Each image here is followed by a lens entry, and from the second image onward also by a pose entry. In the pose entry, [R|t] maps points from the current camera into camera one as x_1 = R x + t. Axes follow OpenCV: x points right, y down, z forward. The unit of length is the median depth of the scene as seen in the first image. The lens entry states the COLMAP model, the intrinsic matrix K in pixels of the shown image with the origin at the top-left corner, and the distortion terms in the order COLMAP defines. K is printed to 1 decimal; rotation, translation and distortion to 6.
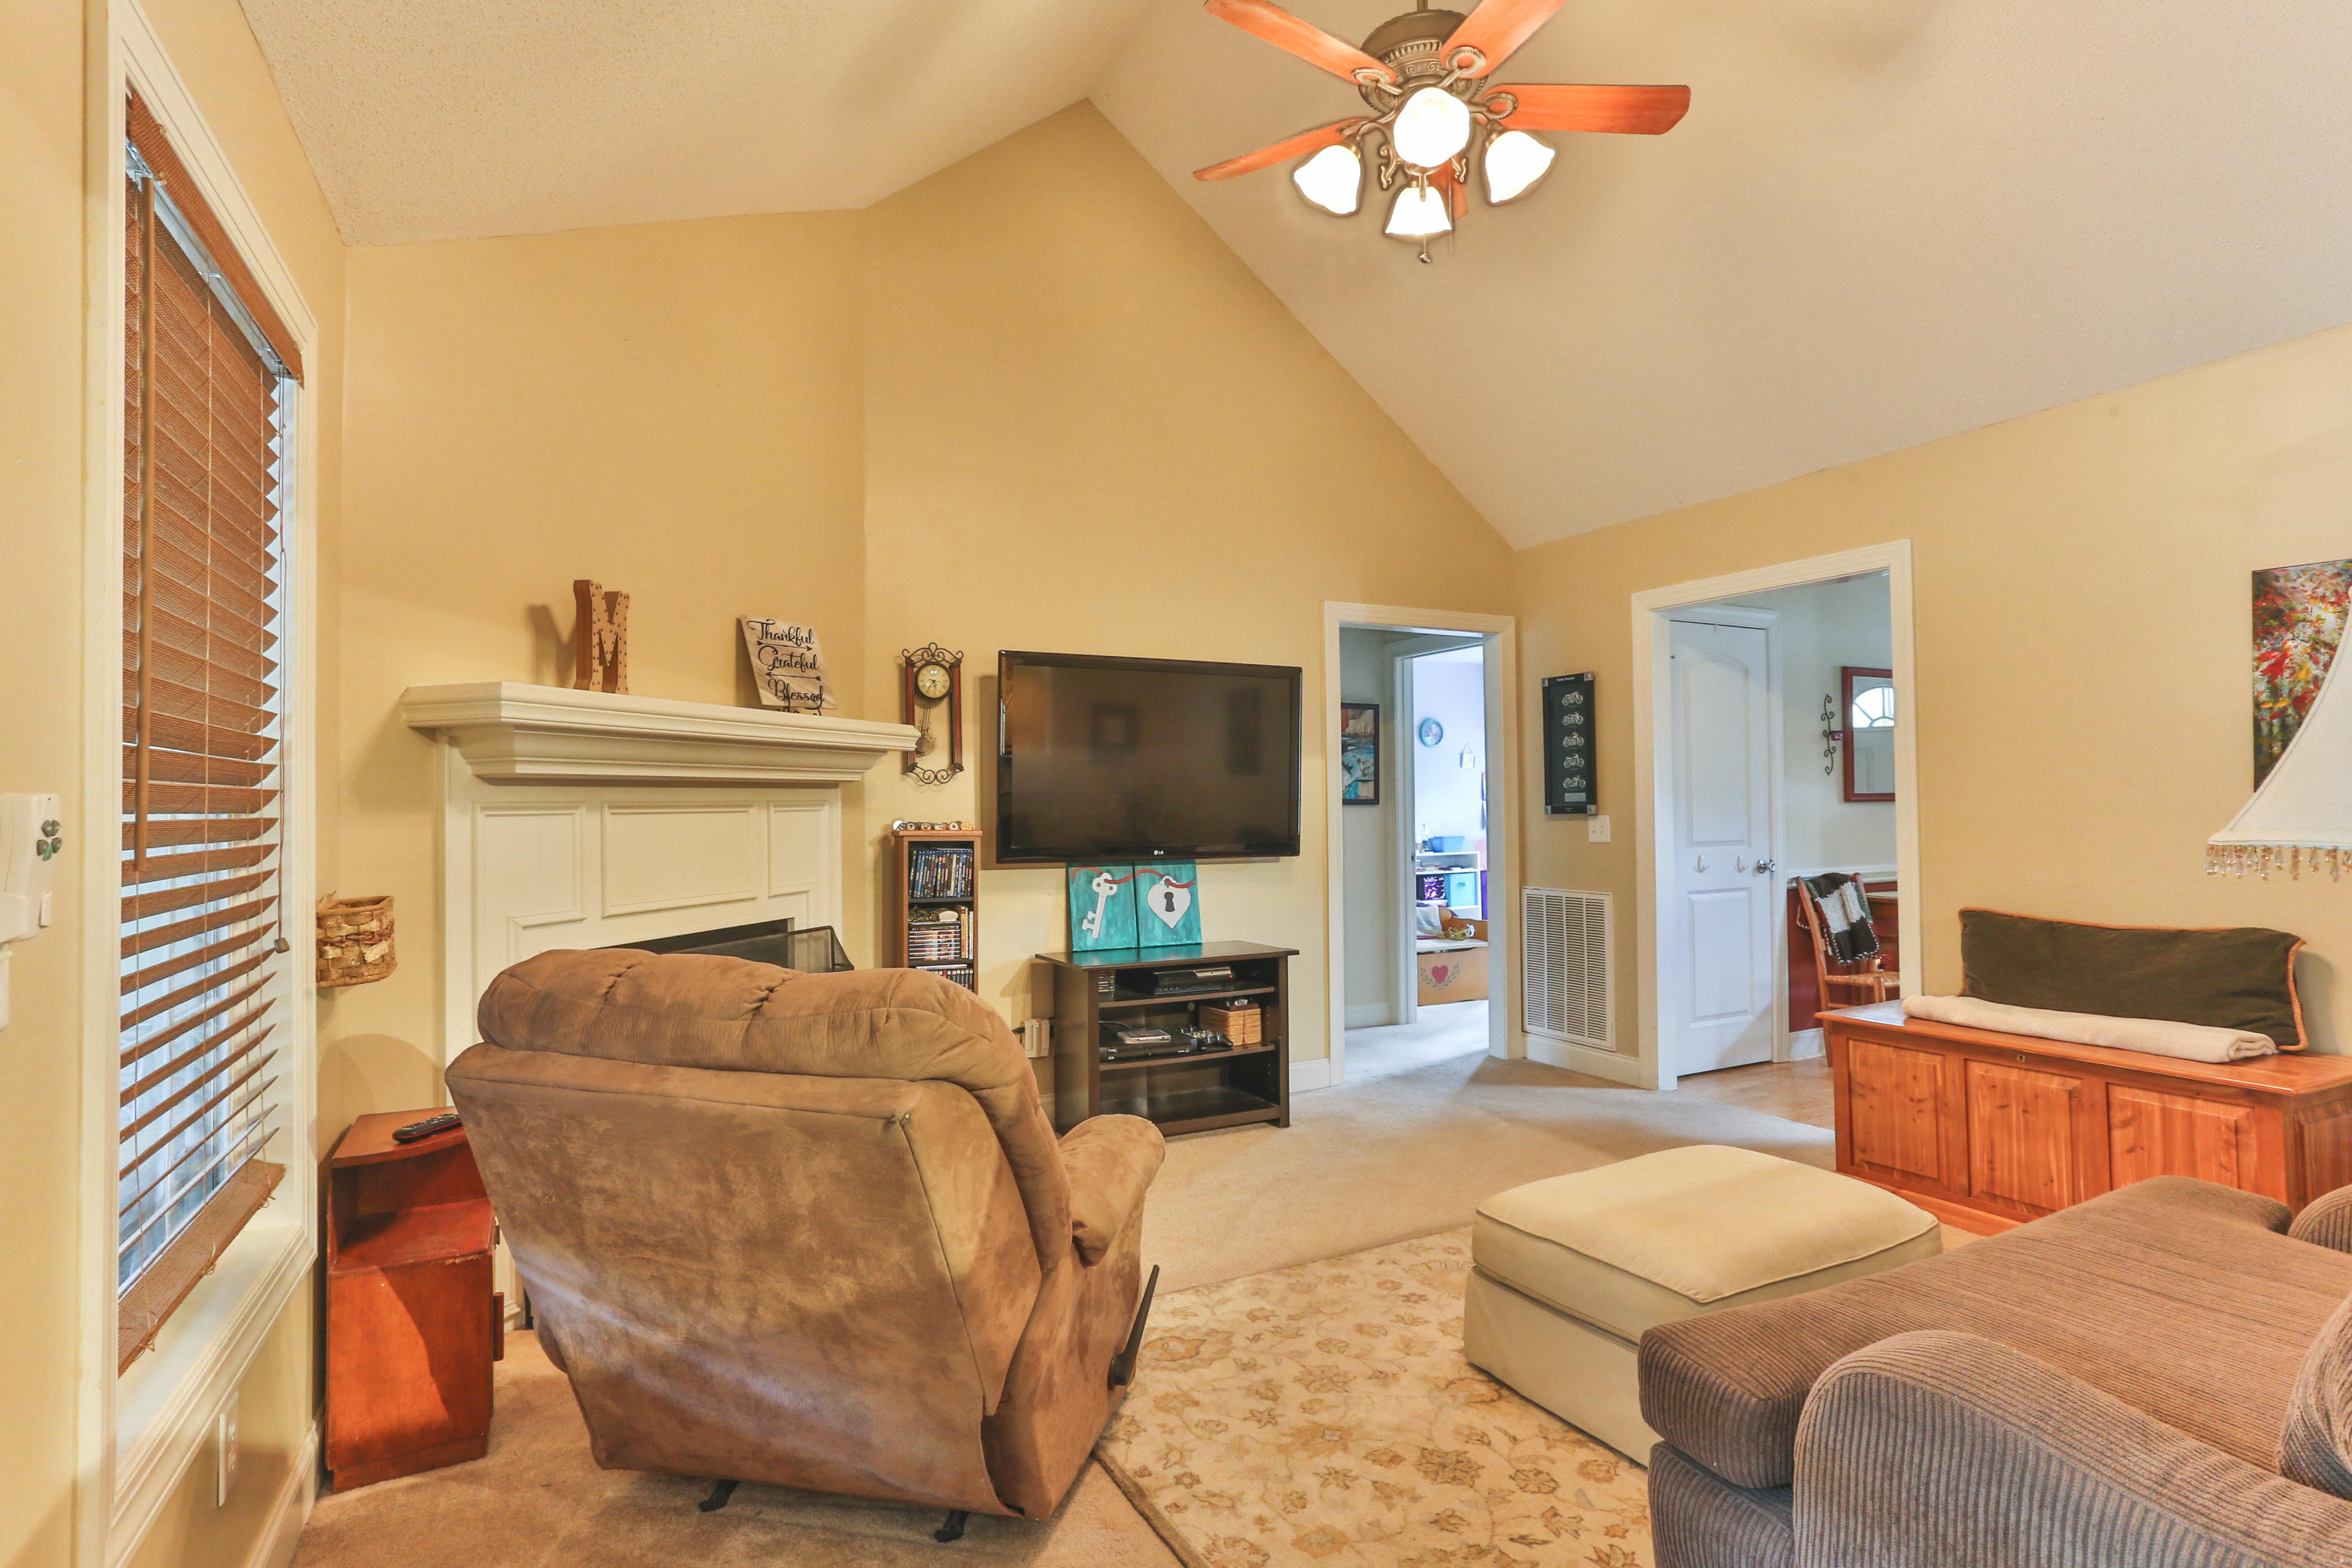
lens RADIAL K [[1196.9, 0, 1162.7], [0, 1196.9, 762.9], [0, 0, 1]] dist [-0.018785, 0.012402]
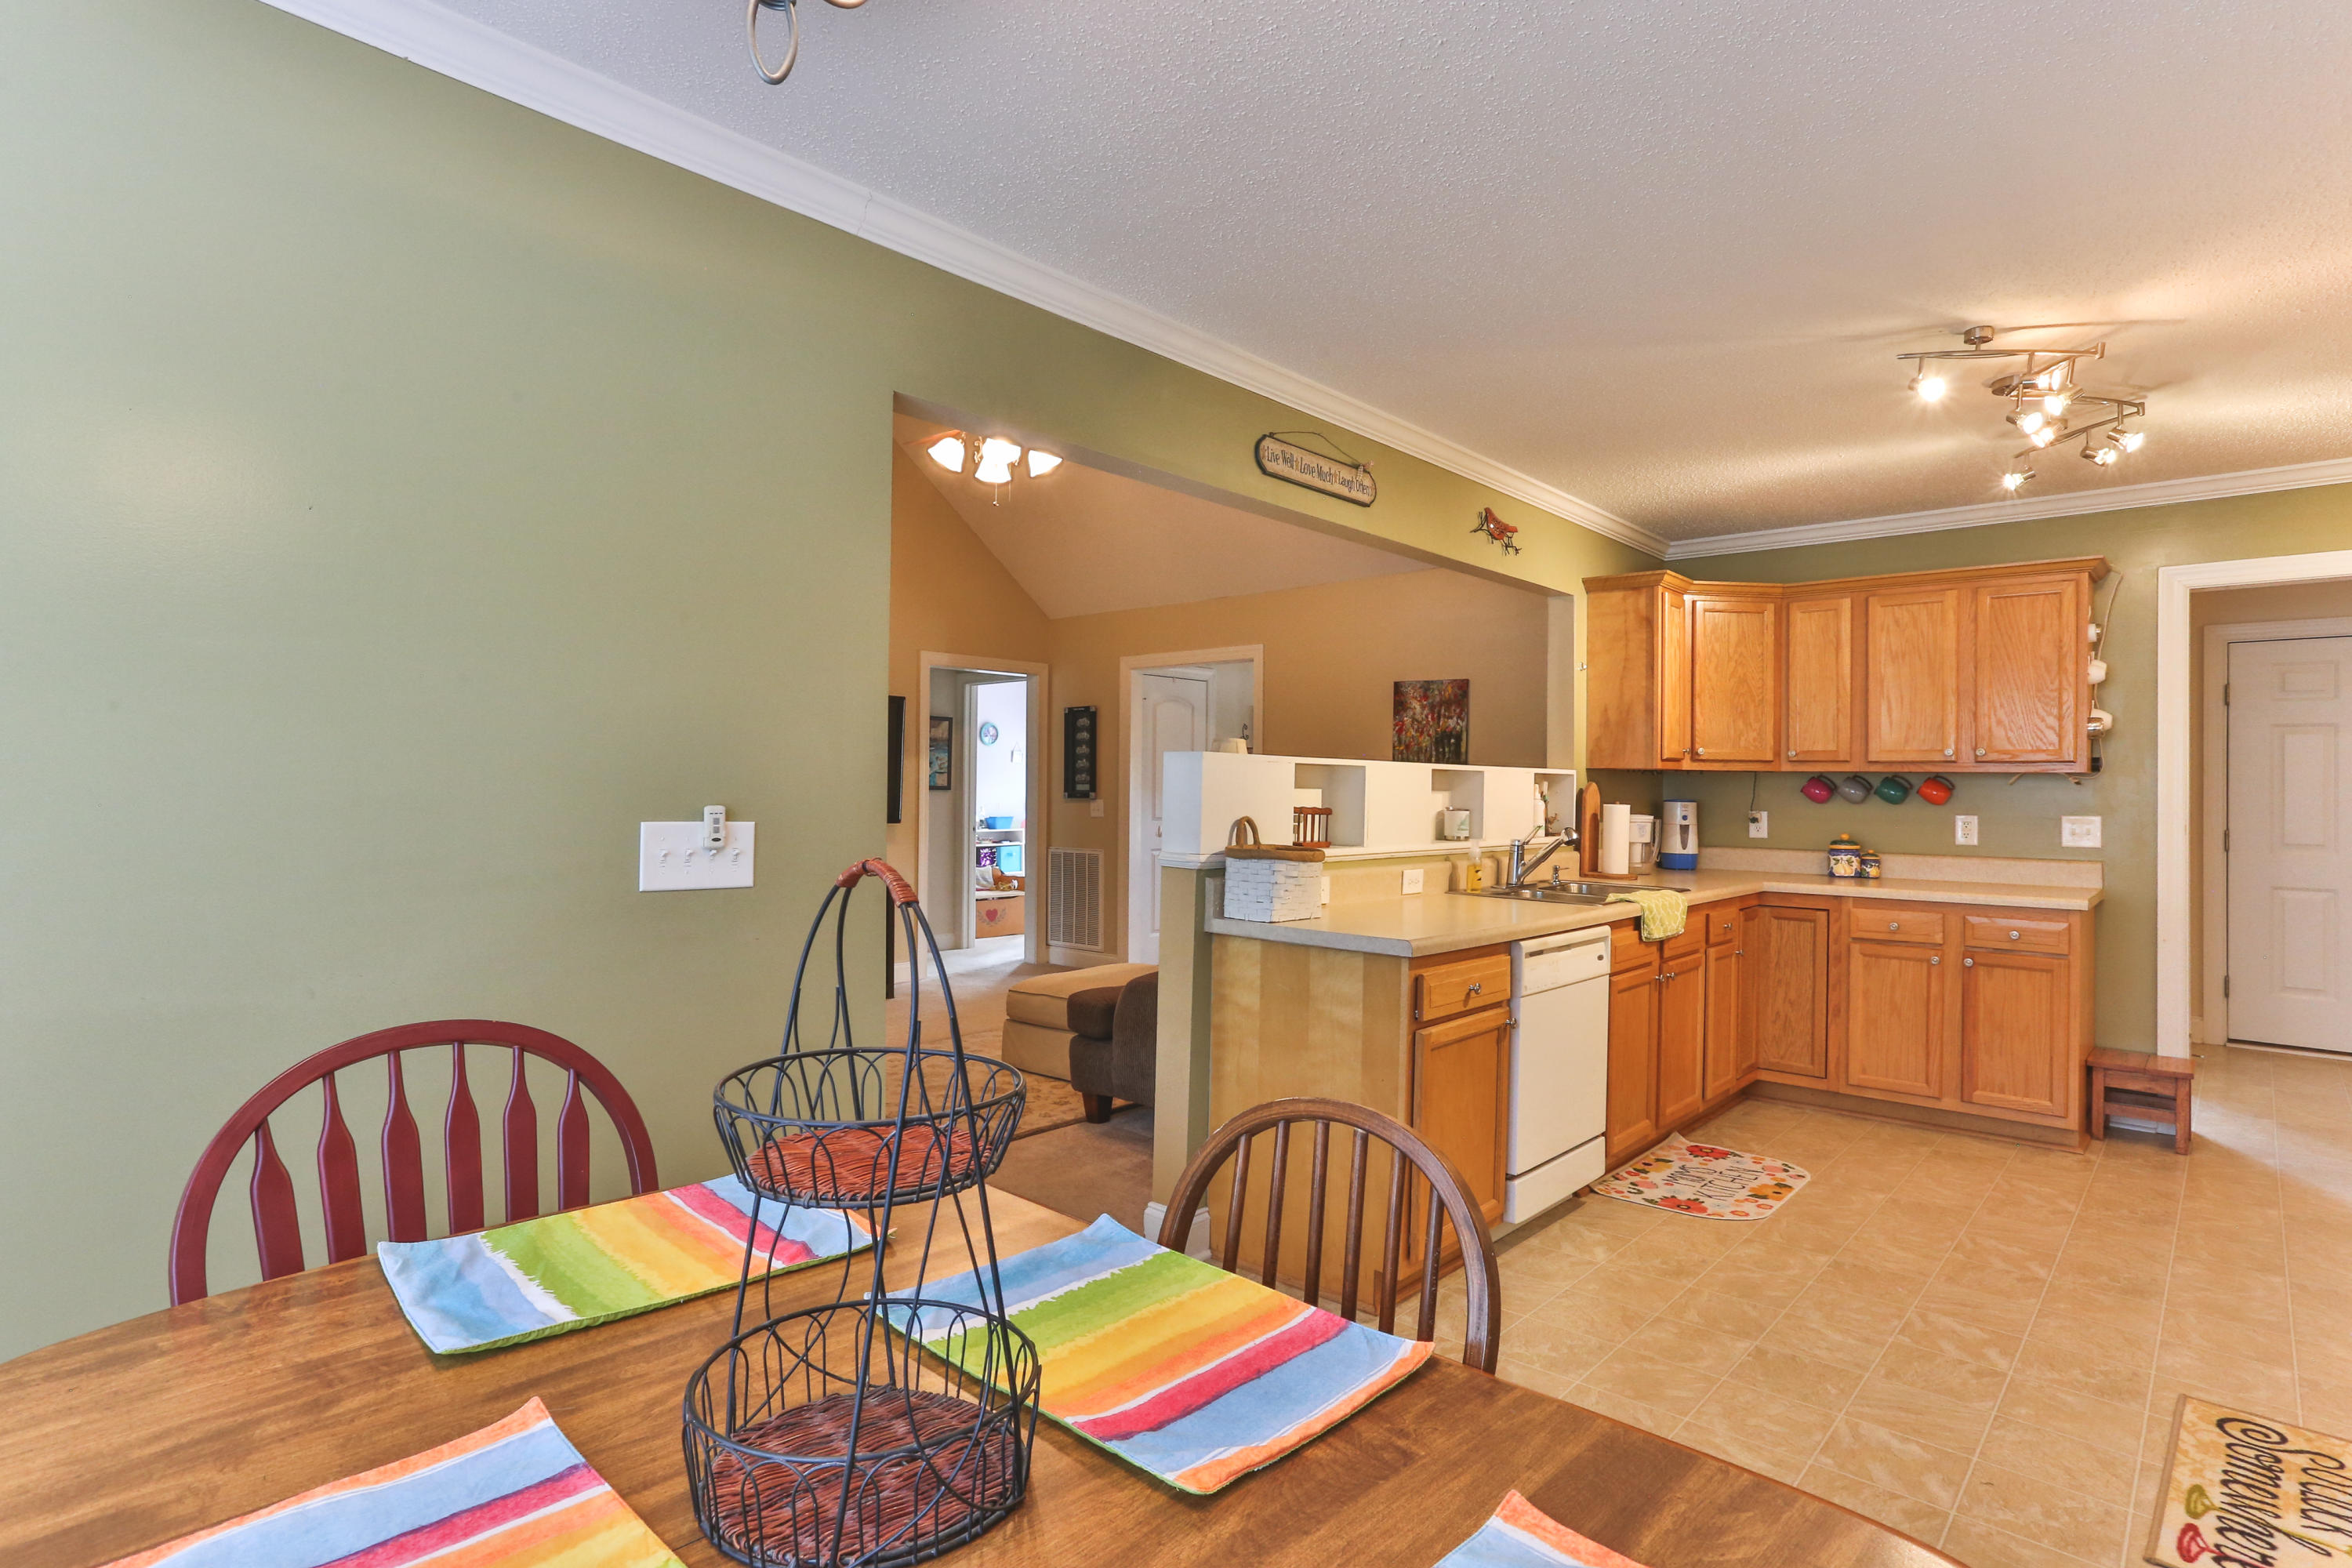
lens RADIAL K [[1196.9, 0, 1161.4], [0, 1196.9, 800.4], [0, 0, 1]] dist [-0.018785, 0.012402]
pose [[0.933256, 0.015380, 0.358884, -0.101196], [-0.030156, 0.998911, 0.035611, -0.011099], [-0.357945, -0.044056, 0.932703, -0.428763]]
